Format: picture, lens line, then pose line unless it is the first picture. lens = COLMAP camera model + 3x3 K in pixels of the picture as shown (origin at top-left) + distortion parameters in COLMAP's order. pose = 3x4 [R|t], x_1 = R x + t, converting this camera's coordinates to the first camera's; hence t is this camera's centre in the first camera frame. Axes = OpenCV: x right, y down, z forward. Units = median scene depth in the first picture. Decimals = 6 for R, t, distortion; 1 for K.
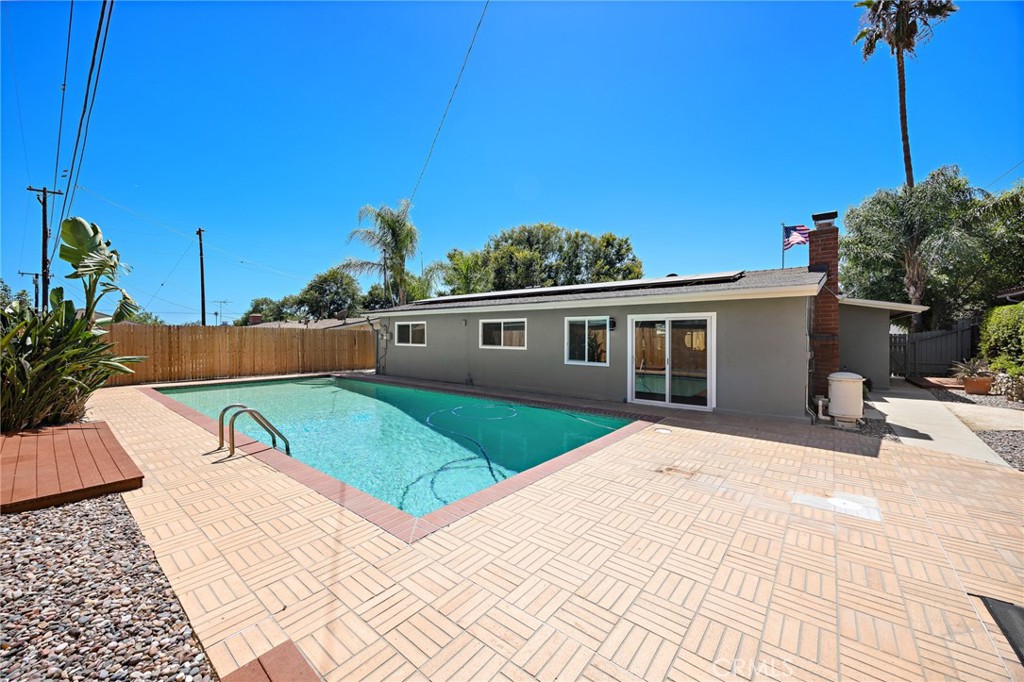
lens RADIAL K [[387.2, 0, 516.6], [0, 387.2, 338.9], [0, 0, 1]] dist [-0.002139, -0.000179]
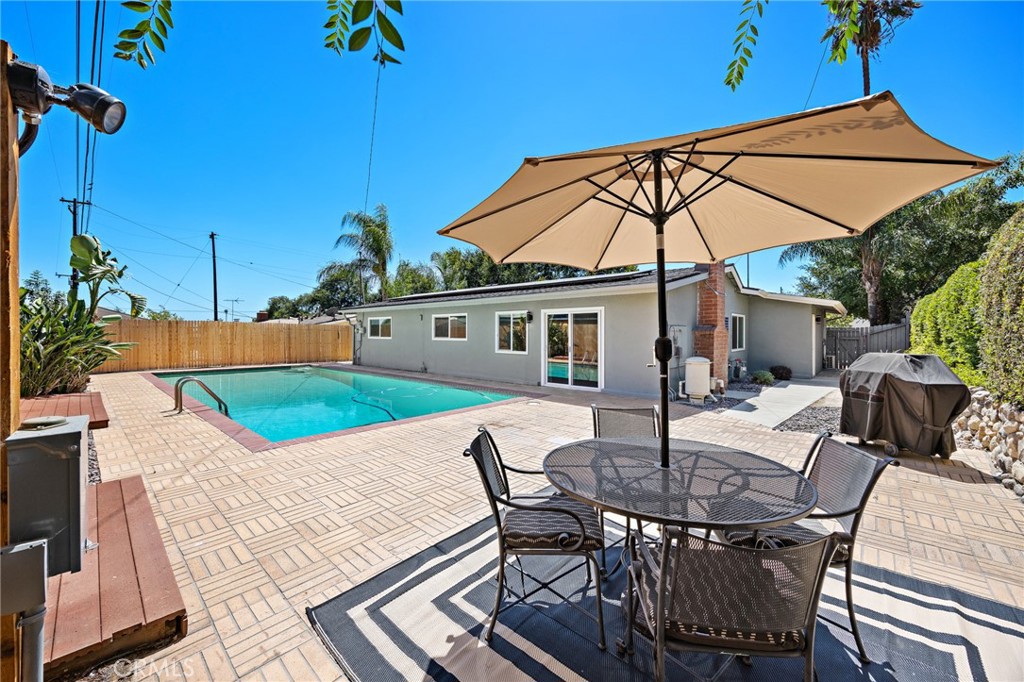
lens RADIAL K [[387.2, 0, 506.7], [0, 387.2, 335.4], [0, 0, 1]] dist [-0.002139, -0.000179]
pose [[0.998676, -0.000765, -0.051433, 0.180189], [0.000693, 0.999999, -0.001408, 0.012323], [0.051434, 0.001371, 0.998675, -0.111578]]
